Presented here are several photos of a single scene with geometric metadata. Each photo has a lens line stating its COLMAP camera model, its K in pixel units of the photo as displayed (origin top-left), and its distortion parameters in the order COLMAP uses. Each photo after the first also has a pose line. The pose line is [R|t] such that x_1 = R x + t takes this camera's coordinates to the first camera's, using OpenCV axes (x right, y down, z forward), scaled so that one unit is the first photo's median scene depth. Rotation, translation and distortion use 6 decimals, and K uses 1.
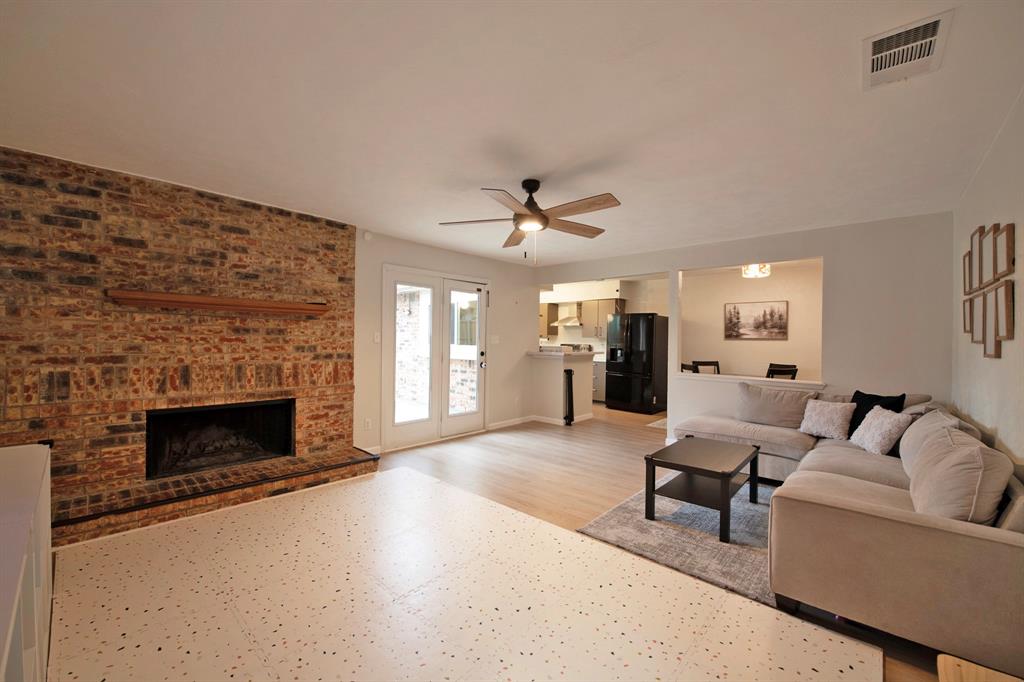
lens RADIAL K [[404.2, 0, 509.4], [0, 404.2, 341.1], [0, 0, 1]] dist [-0.022616, -0.000377]
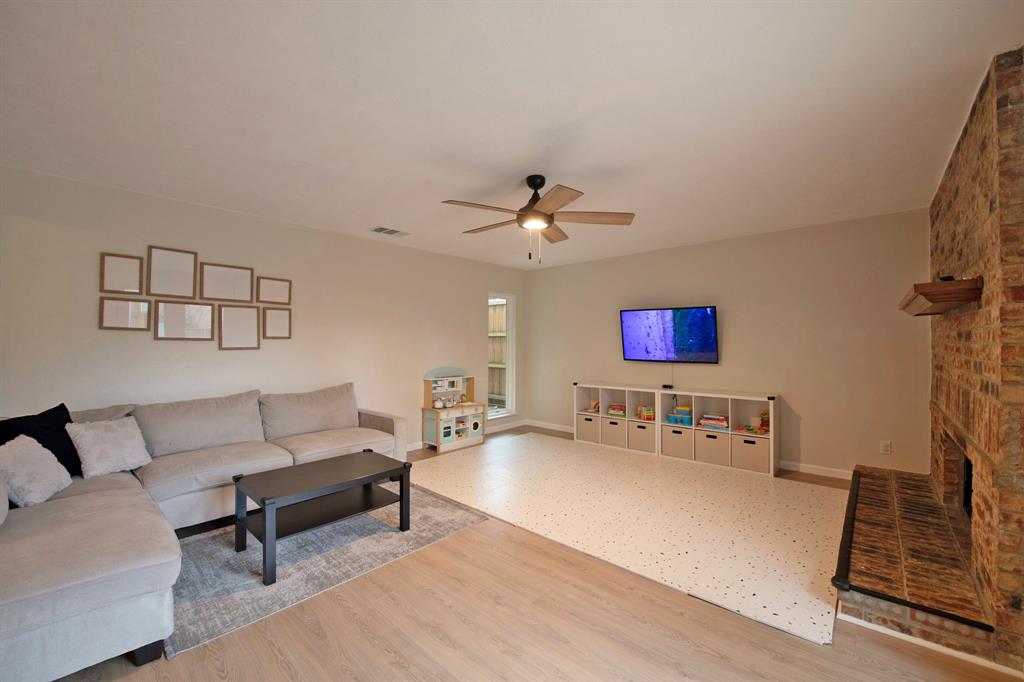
lens RADIAL K [[404.2, 0, 509.4], [0, 404.2, 341.1], [0, 0, 1]] dist [-0.022616, -0.000377]
pose [[-0.999878, -0.014992, -0.004476, 0.069883], [-0.015010, 0.999880, 0.003874, -0.005810], [0.004417, 0.003941, -0.999982, 1.189111]]
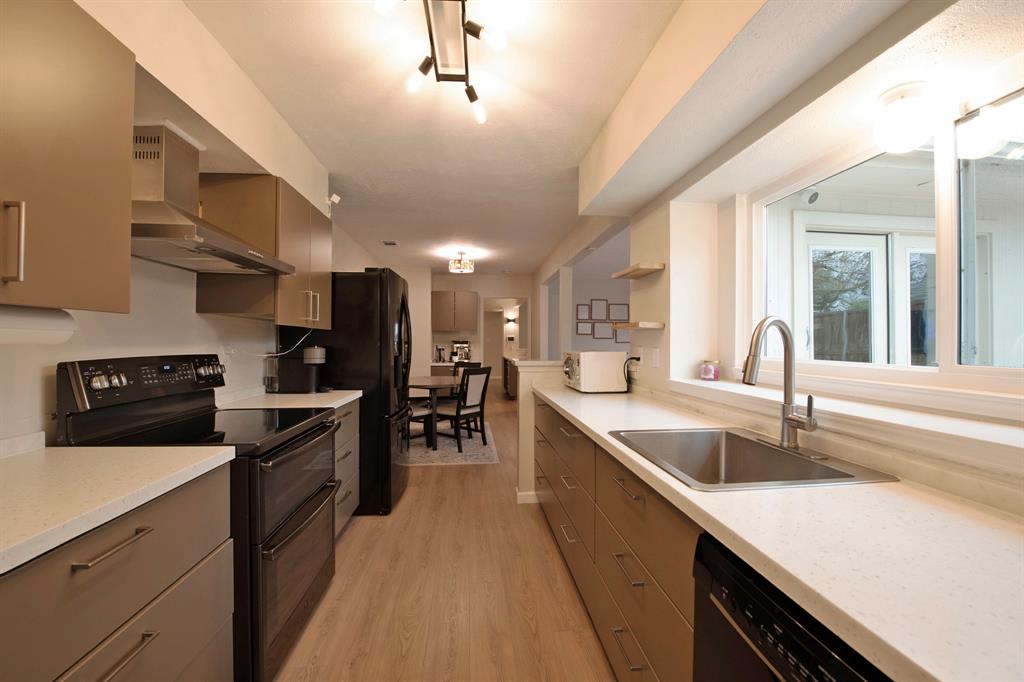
lens RADIAL K [[404.2, 0, 509.4], [0, 404.2, 341.1], [0, 0, 1]] dist [-0.022616, -0.000377]
pose [[-0.742553, -0.012116, 0.669678, -0.159159], [-0.005805, 0.999915, 0.011655, -0.003839], [-0.669763, 0.004767, -0.742560, 1.914379]]
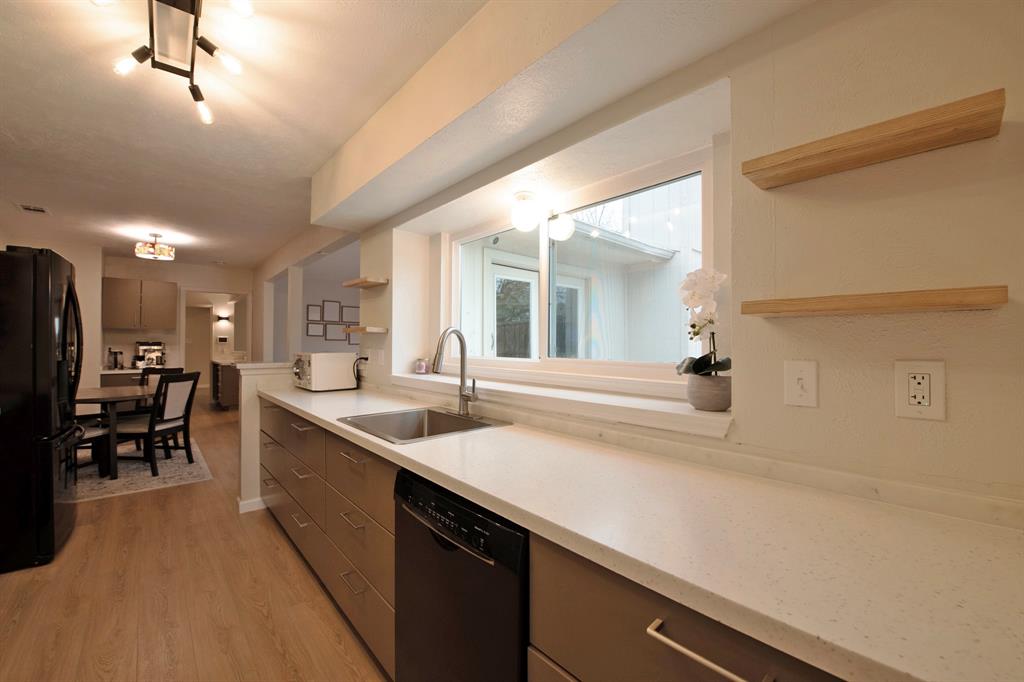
lens RADIAL K [[404.2, 0, 509.4], [0, 404.2, 341.1], [0, 0, 1]] dist [-0.022616, -0.000377]
pose [[-0.994830, -0.014649, 0.100493, -0.206107], [-0.014621, 0.999893, 0.001015, -0.005655], [-0.100497, -0.000460, -0.994937, 1.991220]]
